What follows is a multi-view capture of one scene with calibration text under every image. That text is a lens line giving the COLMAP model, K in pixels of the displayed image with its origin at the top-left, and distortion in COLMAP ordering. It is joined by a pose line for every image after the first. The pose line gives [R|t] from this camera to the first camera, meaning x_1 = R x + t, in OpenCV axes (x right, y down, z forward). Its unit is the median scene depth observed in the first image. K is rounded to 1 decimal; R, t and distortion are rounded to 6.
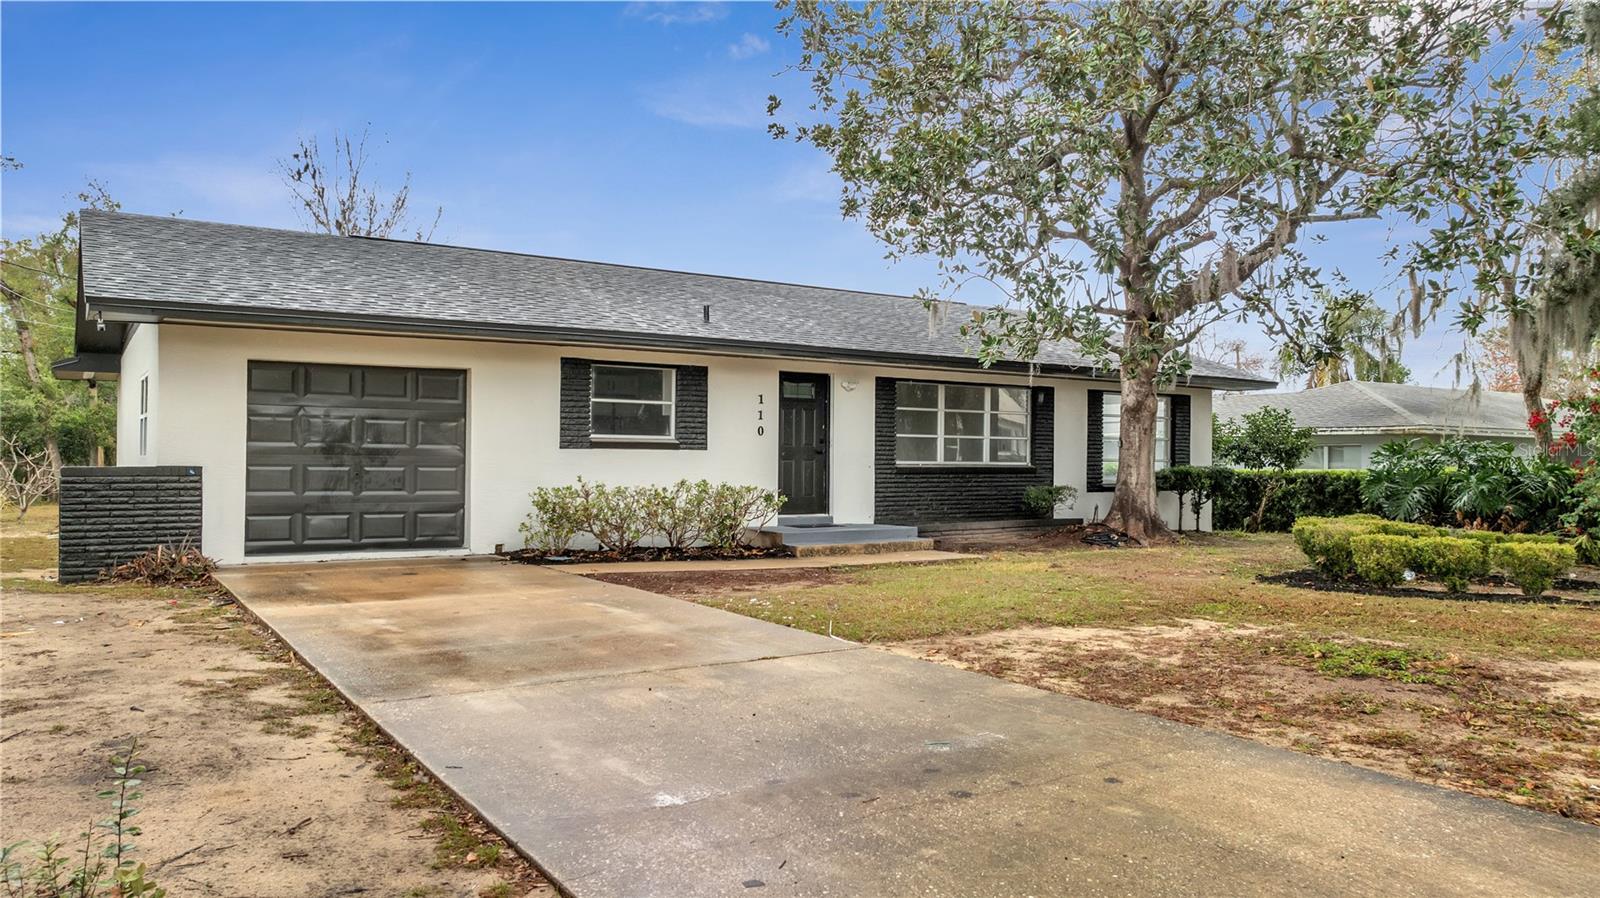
lens RADIAL K [[1129.7, 0, 796.2], [0, 1129.7, 434.1], [0, 0, 1]] dist [-0.025443, 0.015637]
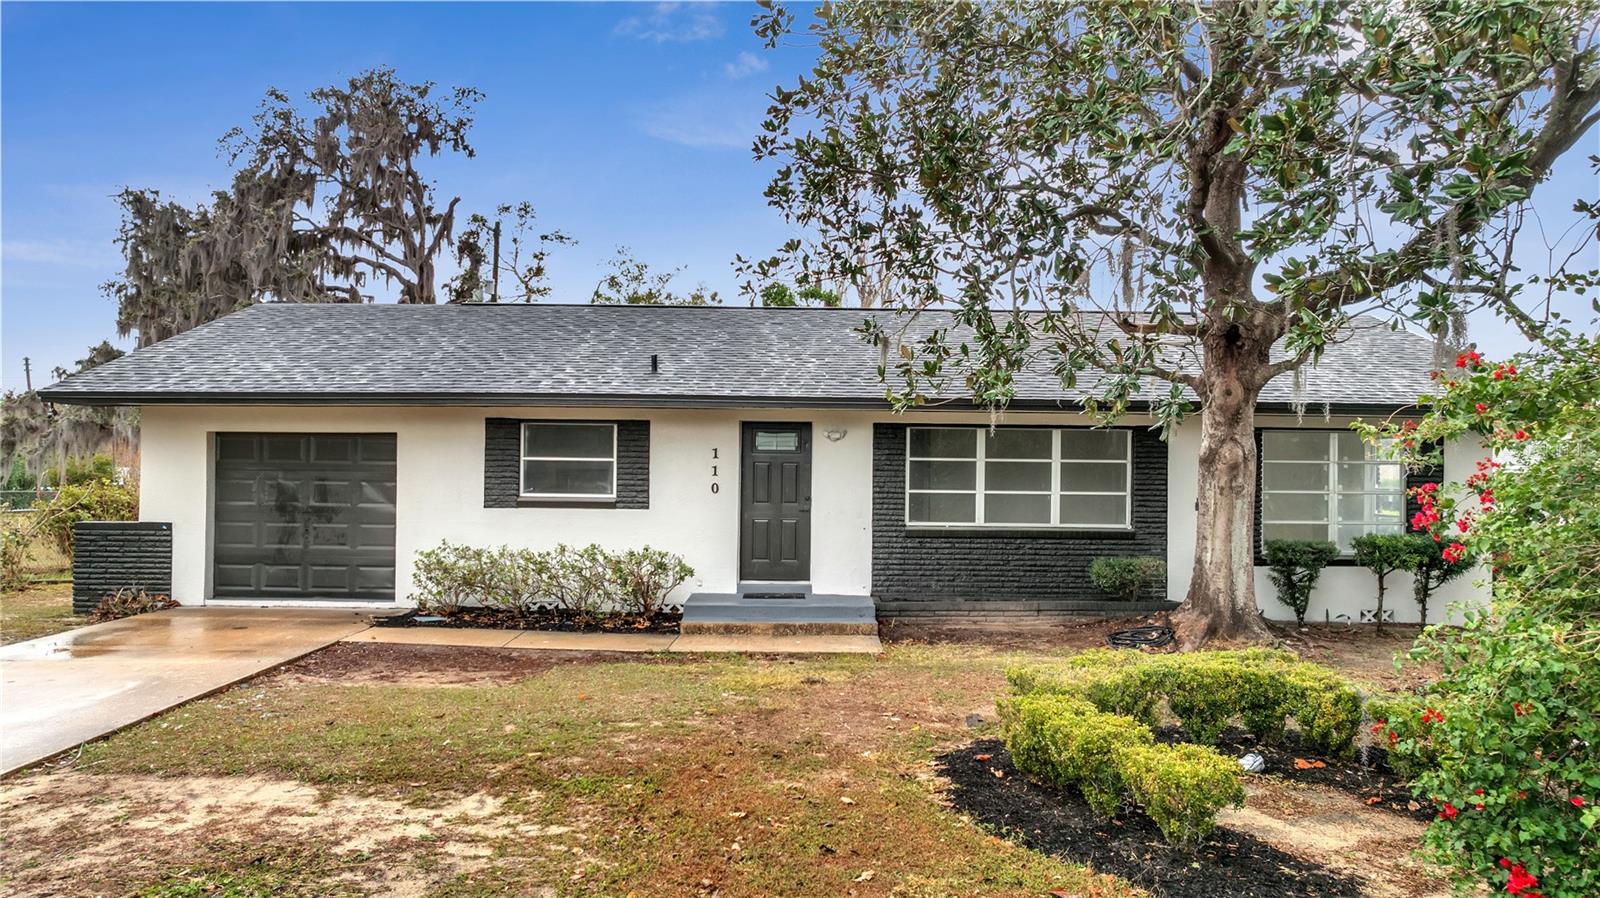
lens RADIAL K [[1129.7, 0, 802.3], [0, 1129.7, 445.6], [0, 0, 1]] dist [-0.025443, 0.015637]
pose [[0.835103, -0.006239, -0.550058, 0.583530], [0.008247, 0.999965, 0.001179, -0.041532], [0.550031, -0.005520, 0.835126, 0.307565]]
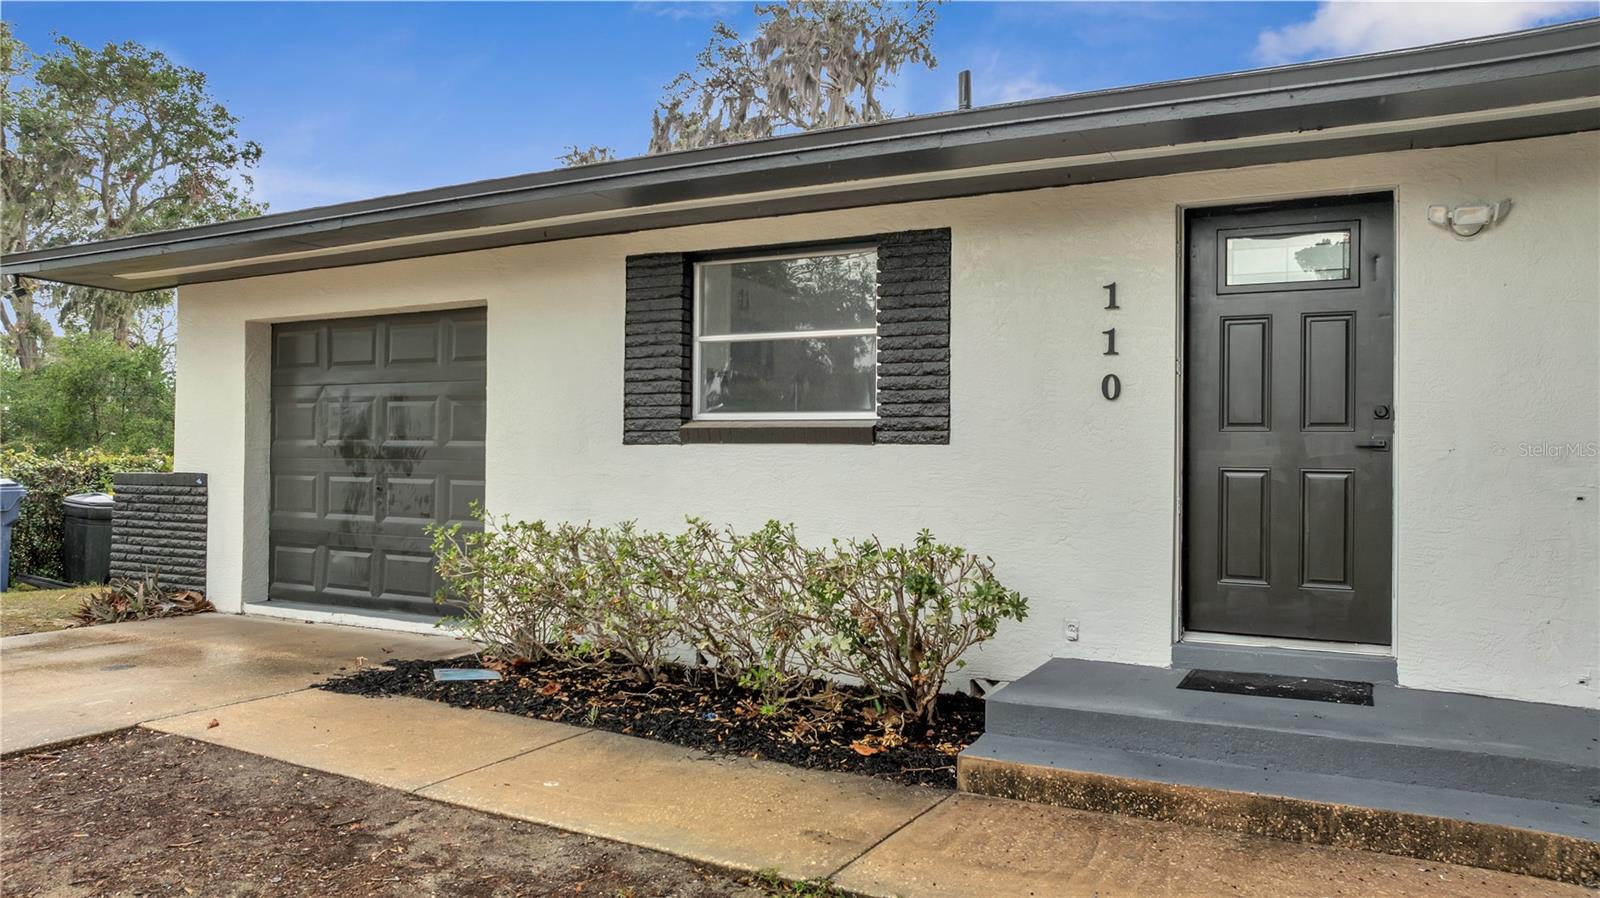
lens RADIAL K [[1129.7, 0, 802.7], [0, 1129.7, 447.6], [0, 0, 1]] dist [-0.025443, 0.015637]
pose [[0.479556, -0.013280, -0.877411, 0.251672], [0.013281, 0.999881, -0.007874, 0.018931], [0.877411, -0.007877, 0.479675, 0.827559]]
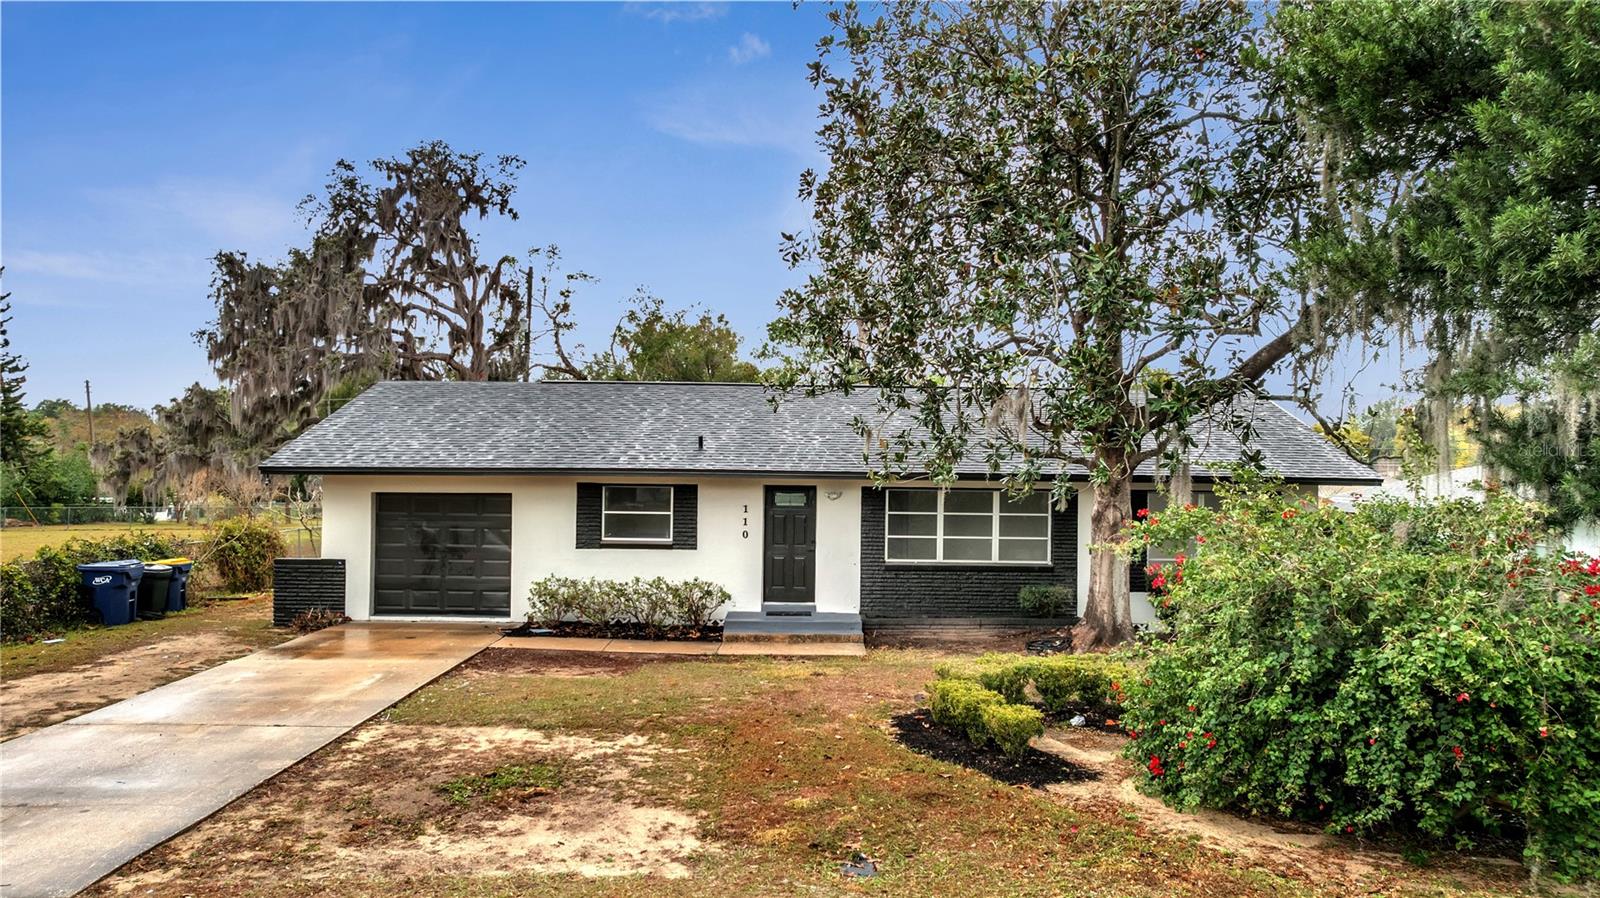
lens RADIAL K [[1129.7, 0, 802.6], [0, 1129.7, 449.5], [0, 0, 1]] dist [-0.025443, 0.015637]
pose [[0.835098, -0.004271, -0.550084, 0.778323], [0.007211, 0.999969, 0.003182, -0.110185], [0.550053, -0.006624, 0.835103, -0.002136]]
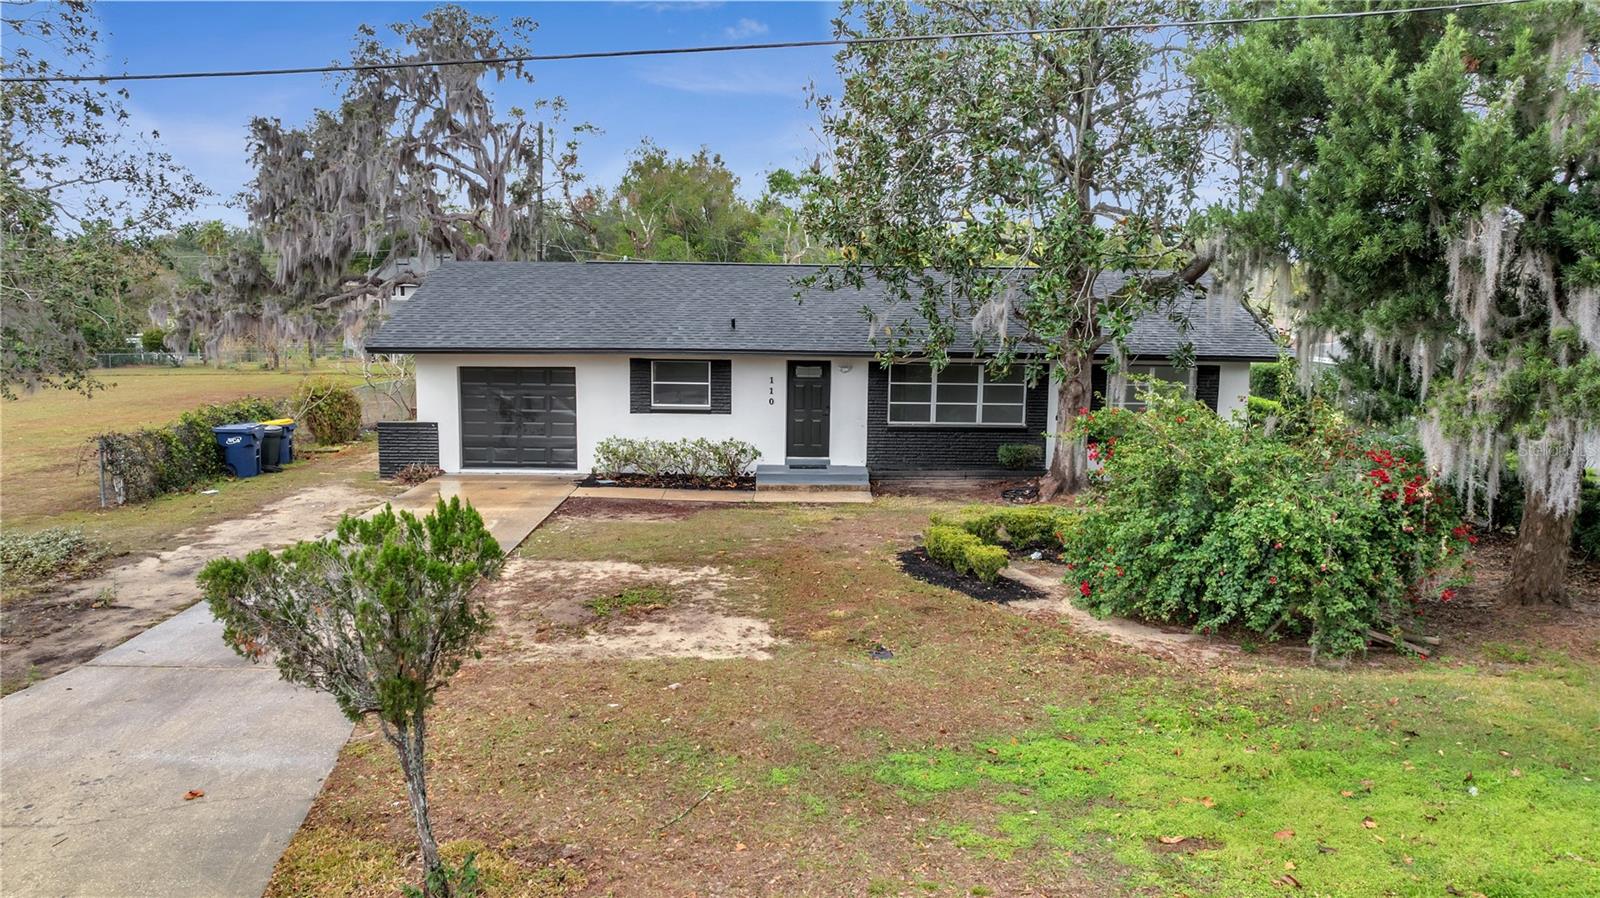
lens RADIAL K [[1129.7, 0, 804.1], [0, 1129.7, 454.5], [0, 0, 1]] dist [-0.025443, 0.015637]
pose [[0.841481, 0.080400, -0.534271, 0.890919], [0.006197, 0.987365, 0.158344, -0.187050], [0.540251, -0.136554, 0.830350, -0.247588]]
